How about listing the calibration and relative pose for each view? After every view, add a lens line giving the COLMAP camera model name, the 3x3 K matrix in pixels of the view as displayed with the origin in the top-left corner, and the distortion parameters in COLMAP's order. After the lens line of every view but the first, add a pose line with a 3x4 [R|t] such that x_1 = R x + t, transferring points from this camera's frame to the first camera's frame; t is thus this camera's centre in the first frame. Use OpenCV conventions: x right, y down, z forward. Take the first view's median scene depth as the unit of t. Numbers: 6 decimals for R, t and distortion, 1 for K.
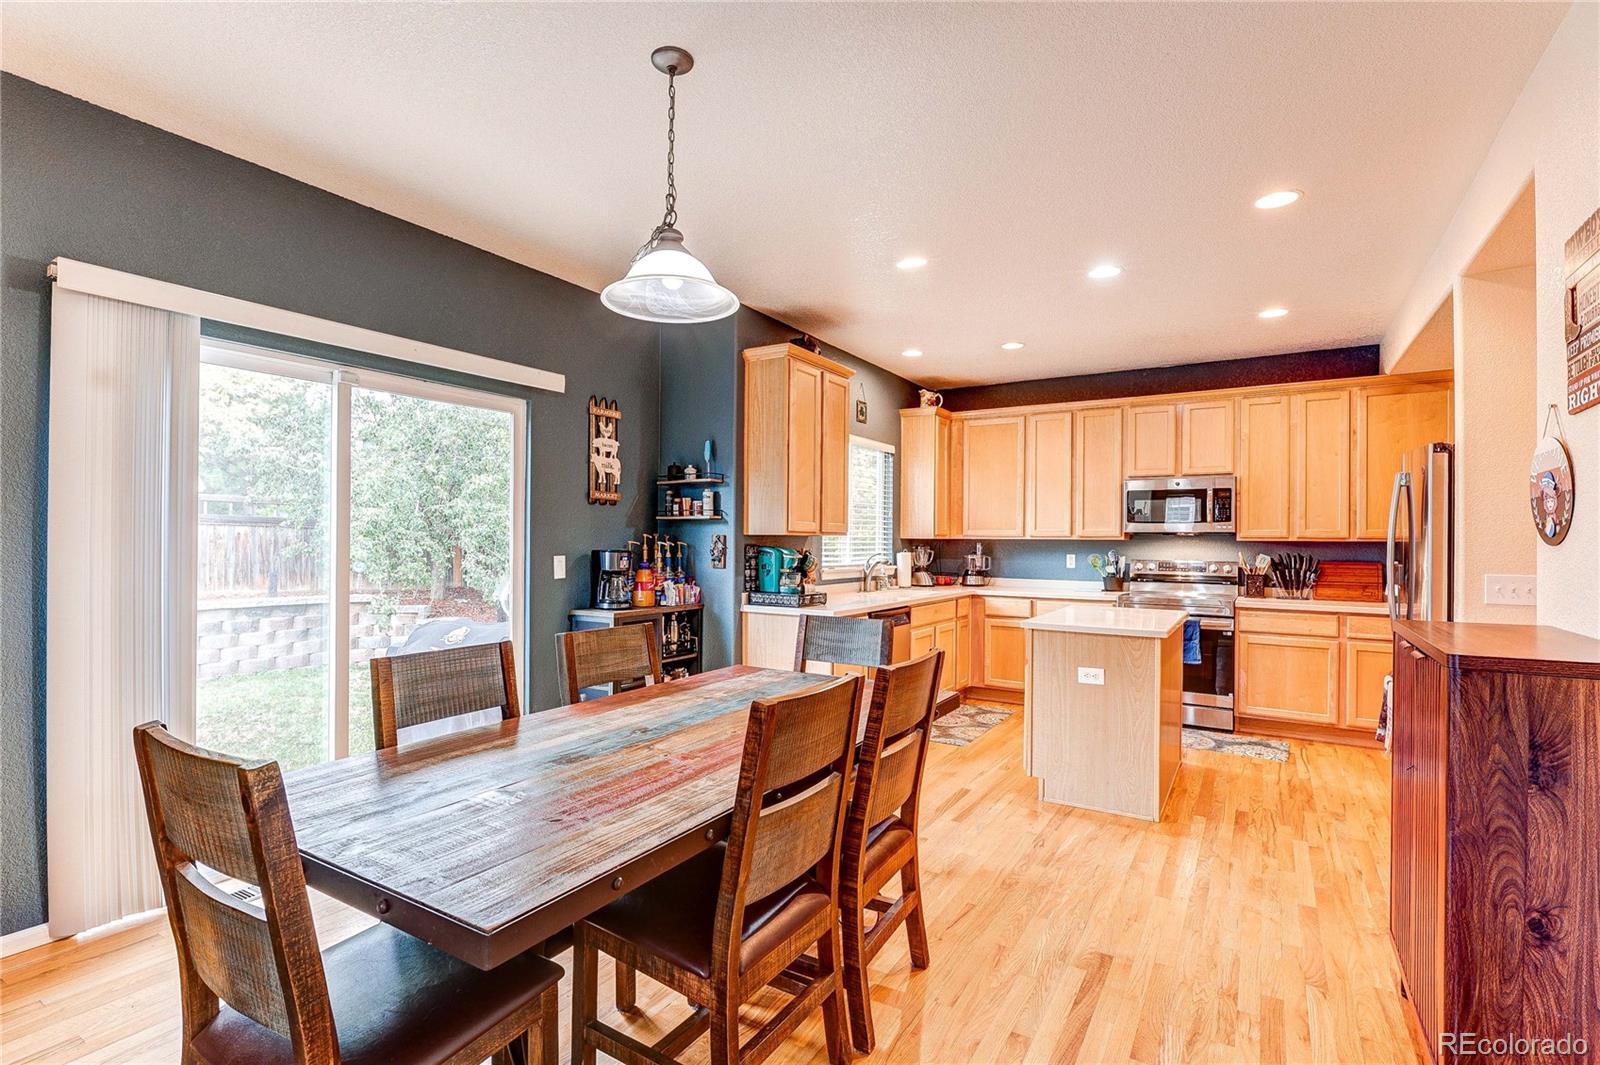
lens RADIAL K [[749.2, 0, 800.2], [0, 749.2, 540.7], [0, 0, 1]] dist [-0.001319, -0.000173]
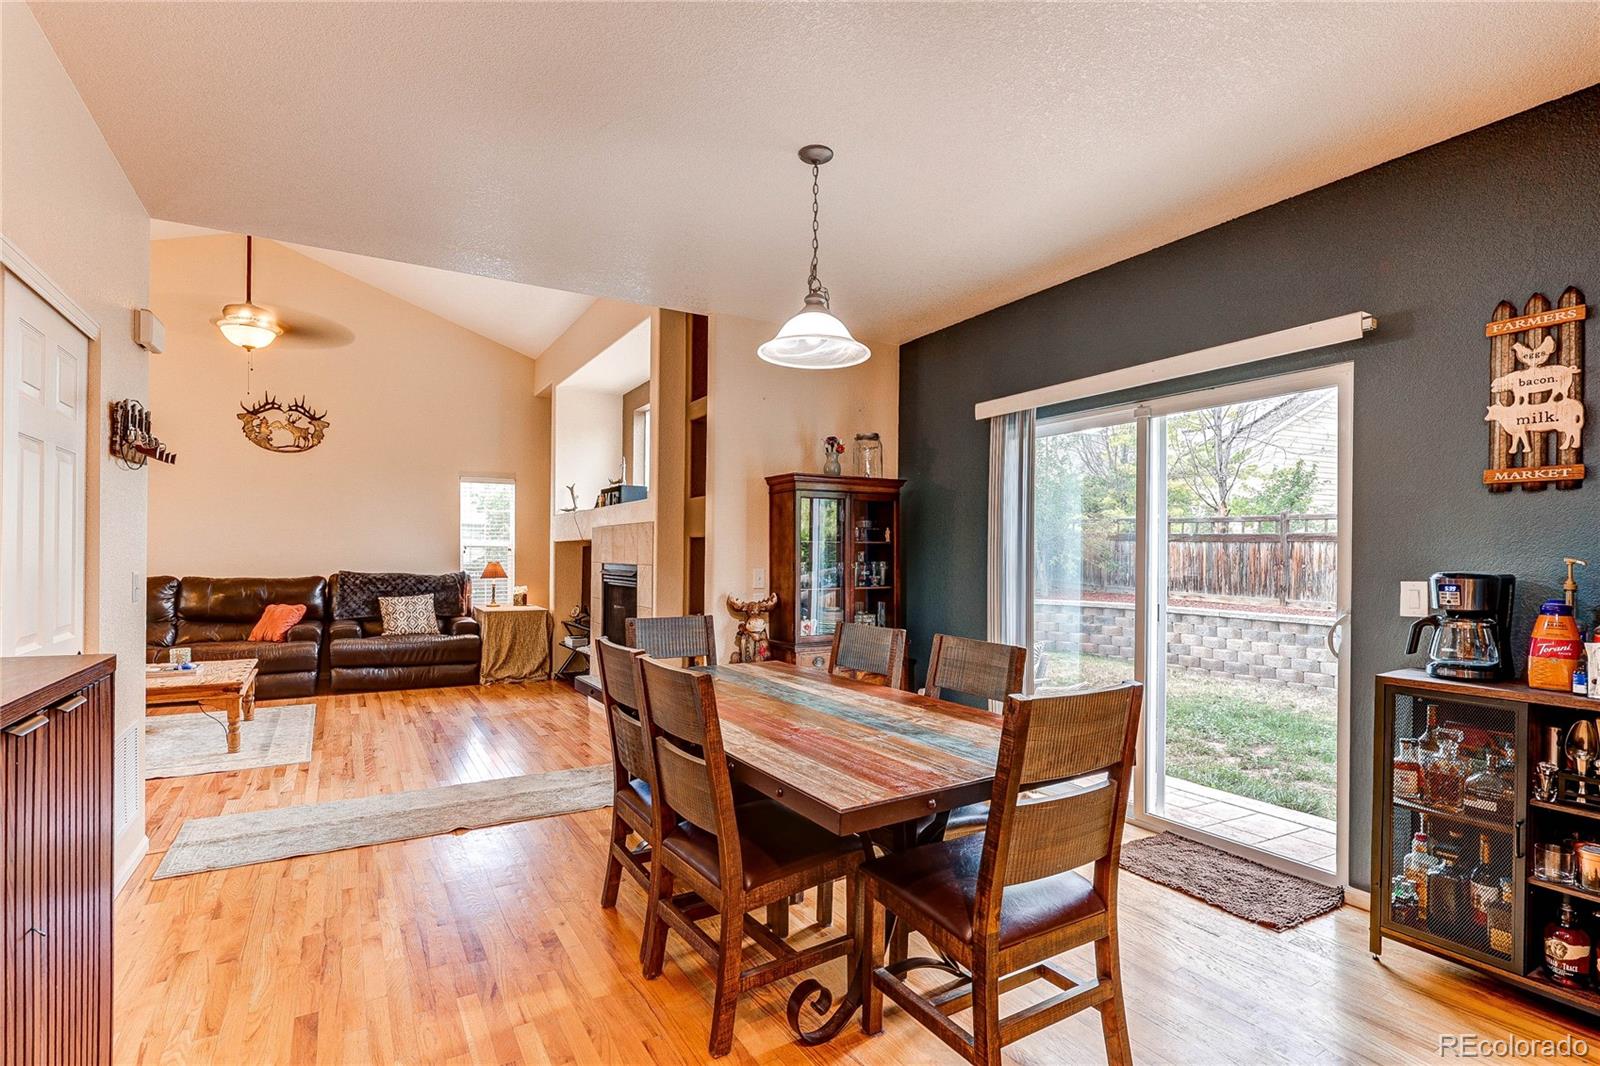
lens RADIAL K [[761.5, 0, 796.4], [0, 761.5, 557.1], [0, 0, 1]] dist [-0.002584, -0.000028]
pose [[-0.460524, -0.010503, -0.887585, 0.382037], [-0.012152, 0.999911, -0.005527, 0.007258], [0.887564, 0.008241, -0.460611, 0.634950]]
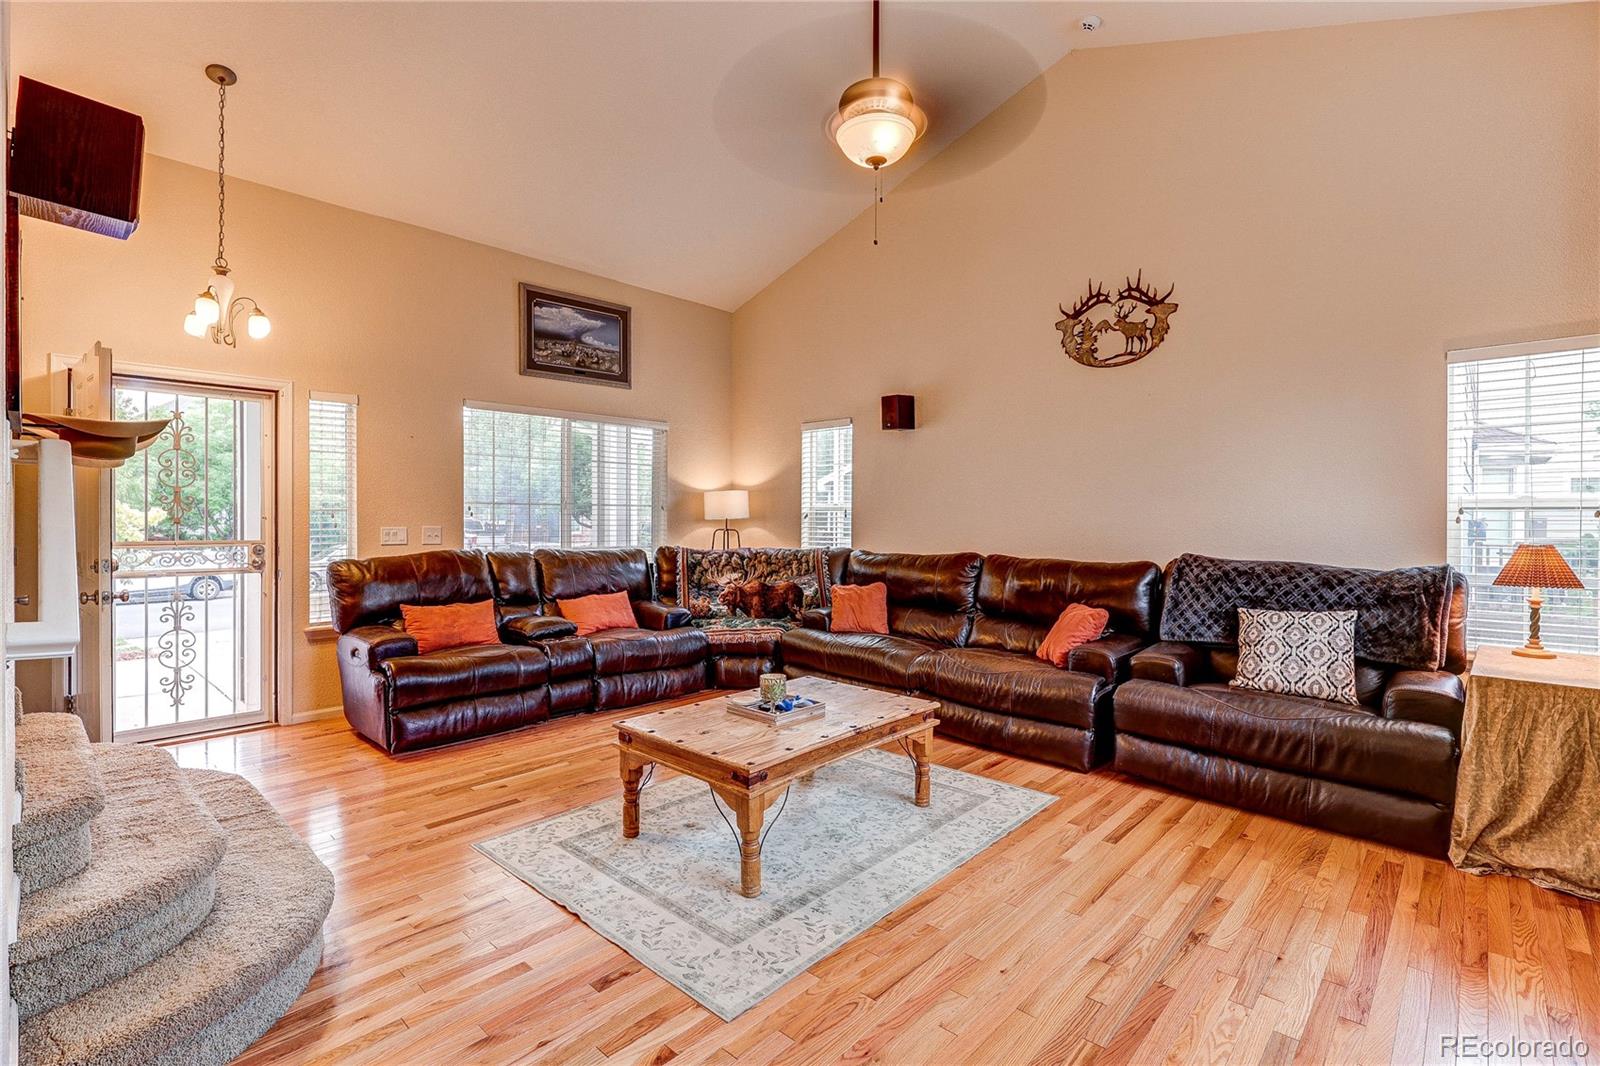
lens RADIAL K [[739.6, 0, 801.8], [0, 739.6, 520.5], [0, 0, 1]] dist [-0.002598, -0.000190]
pose [[-0.981241, -0.015649, 0.192148, -0.235400], [-0.014729, 0.999872, 0.006214, 0.000865], [-0.192221, 0.003267, -0.981346, 0.082401]]
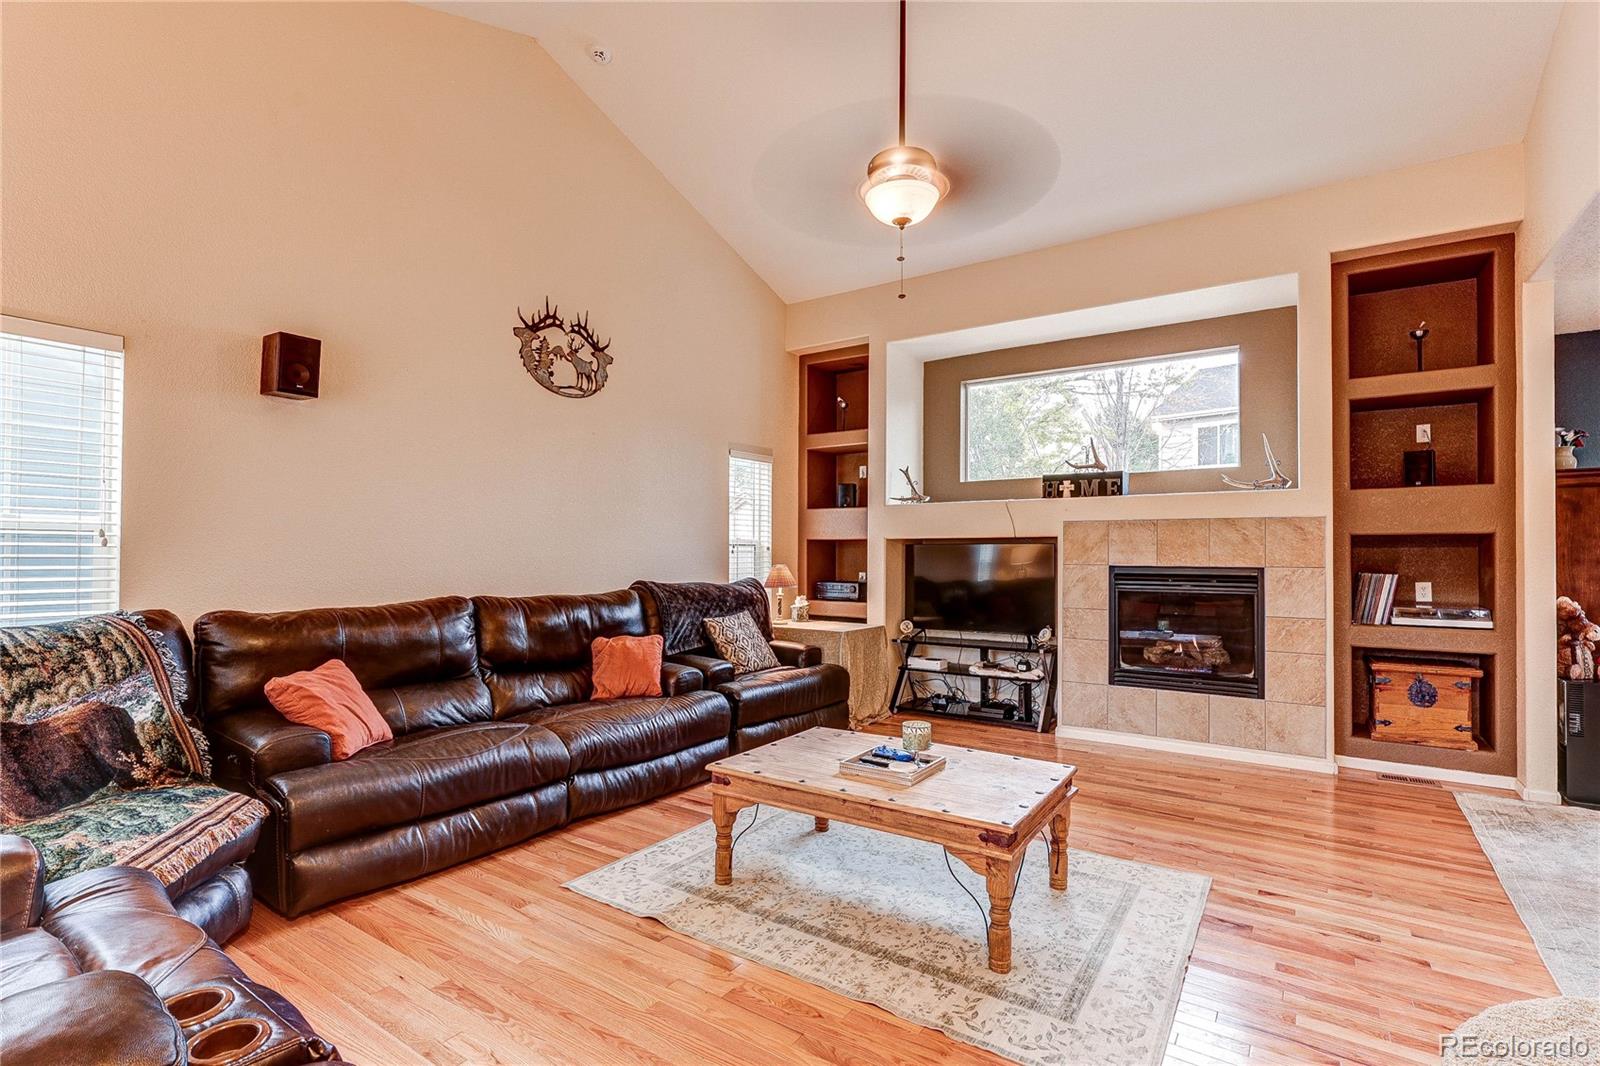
lens RADIAL K [[749.2, 0, 800.2], [0, 749.2, 541.2], [0, 0, 1]] dist [-0.001319, -0.000173]
pose [[-0.045920, -0.027108, -0.998577, 0.435770], [-0.004783, 0.999626, -0.026916, 0.010429], [0.998934, 0.003540, -0.046032, -0.535728]]
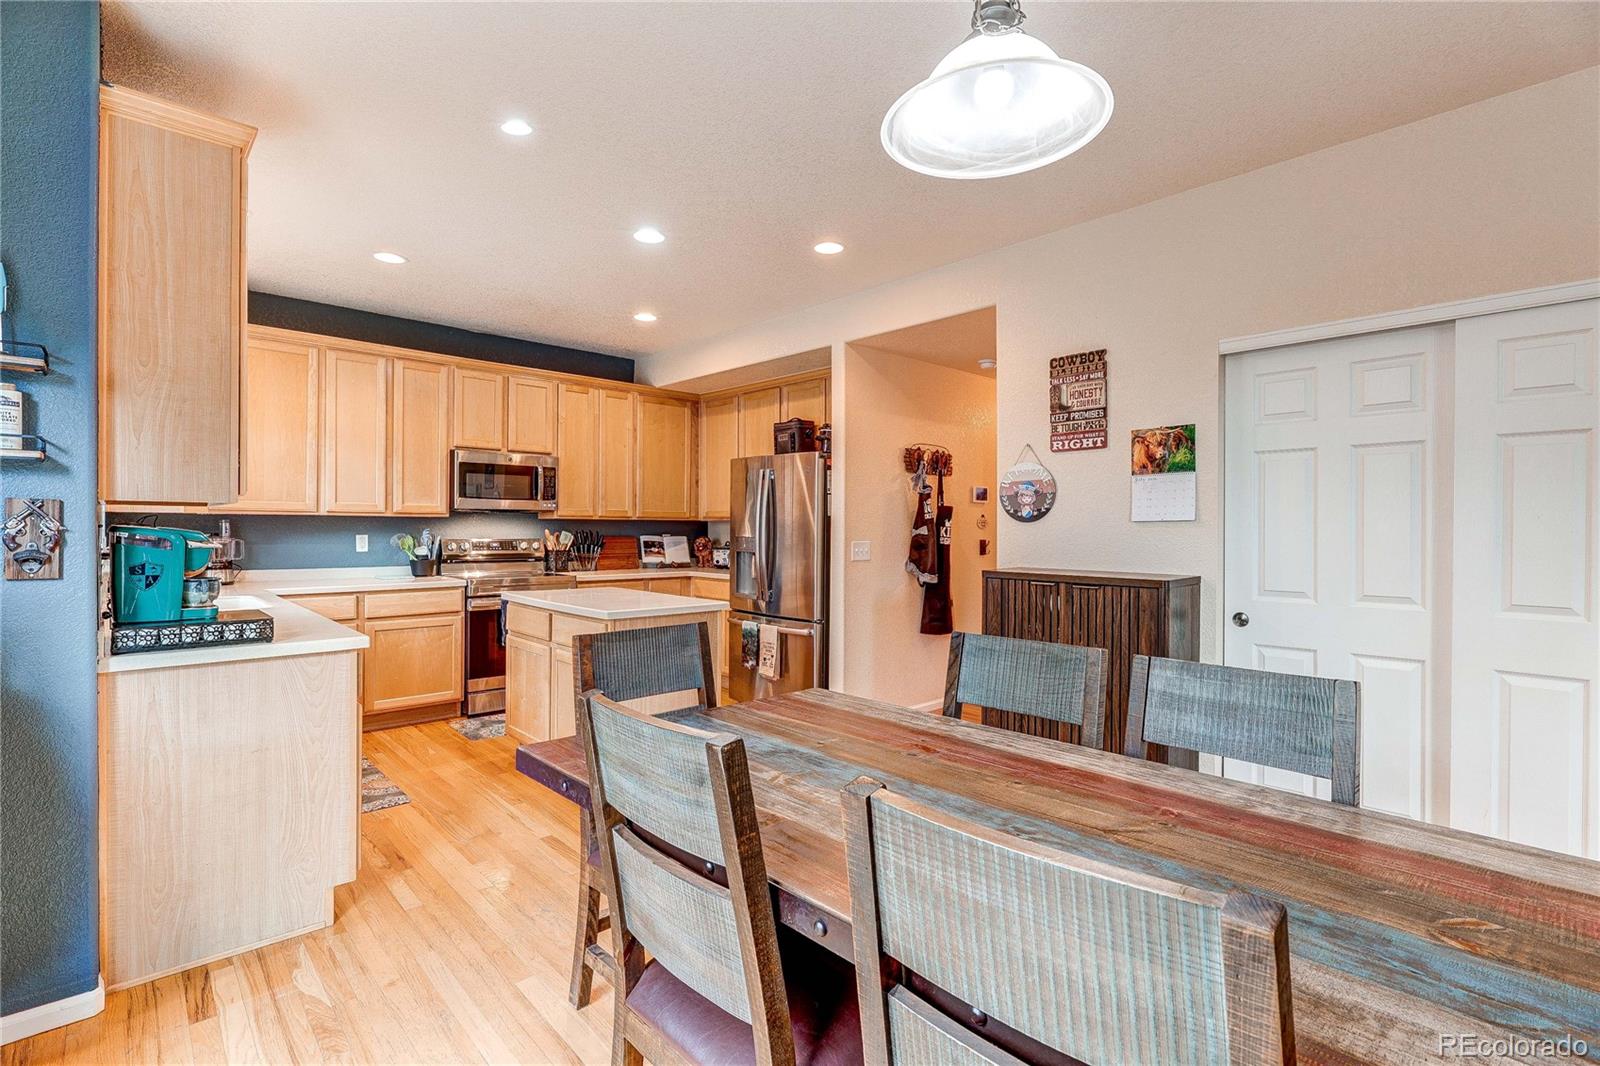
lens RADIAL K [[740.2, 0, 799.7], [0, 740.2, 530.6], [0, 0, 1]] dist [-0.001177, 0.000229]
pose [[0.259663, -0.011340, 0.965633, -0.330450], [-0.004555, 0.999906, 0.012968, 0.002016], [-0.965689, -0.007765, 0.259586, 0.407355]]
